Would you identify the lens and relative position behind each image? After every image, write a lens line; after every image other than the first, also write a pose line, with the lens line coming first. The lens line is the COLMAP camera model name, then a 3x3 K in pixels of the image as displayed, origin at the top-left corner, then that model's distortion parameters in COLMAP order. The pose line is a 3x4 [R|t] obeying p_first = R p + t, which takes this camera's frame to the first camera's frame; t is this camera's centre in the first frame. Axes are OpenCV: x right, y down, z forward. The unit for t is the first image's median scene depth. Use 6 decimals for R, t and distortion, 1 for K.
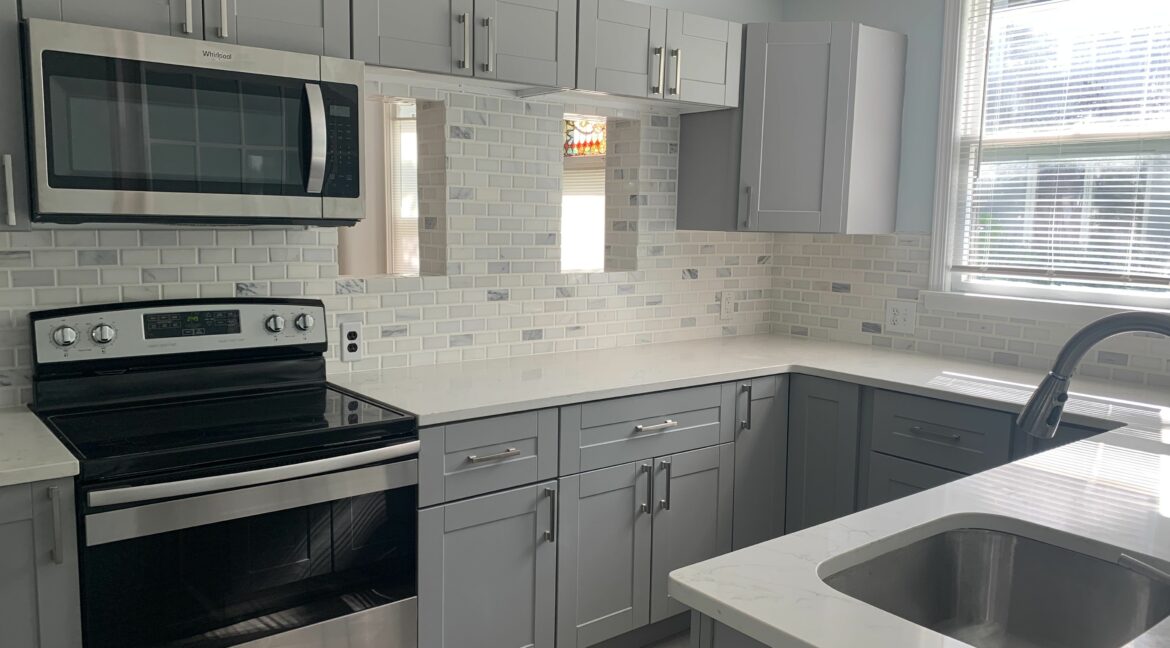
lens RADIAL K [[886.7, 0, 578.6], [0, 886.7, 323.2], [0, 0, 1]] dist [0.103158, -0.256425]
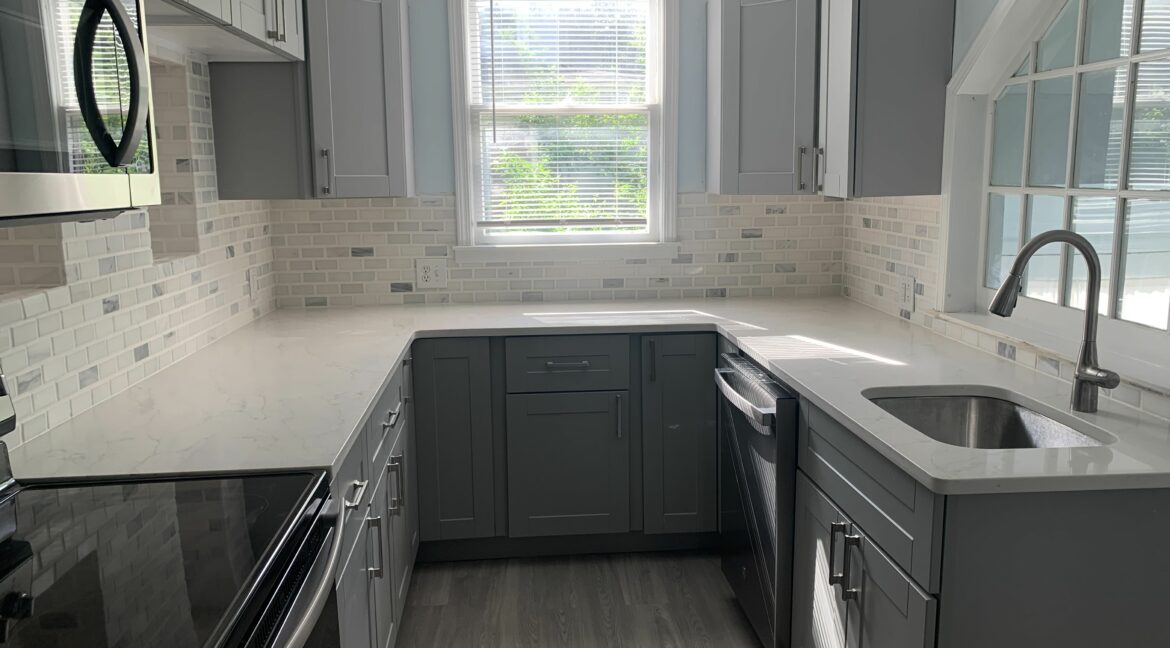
lens RADIAL K [[886.7, 0, 578.6], [0, 886.7, 323.2], [0, 0, 1]] dist [0.103158, -0.256425]
pose [[0.552798, -0.160903, 0.817634, -0.424889], [0.120537, 0.986302, 0.112600, -0.047248], [-0.824552, 0.036310, 0.564621, 0.261238]]
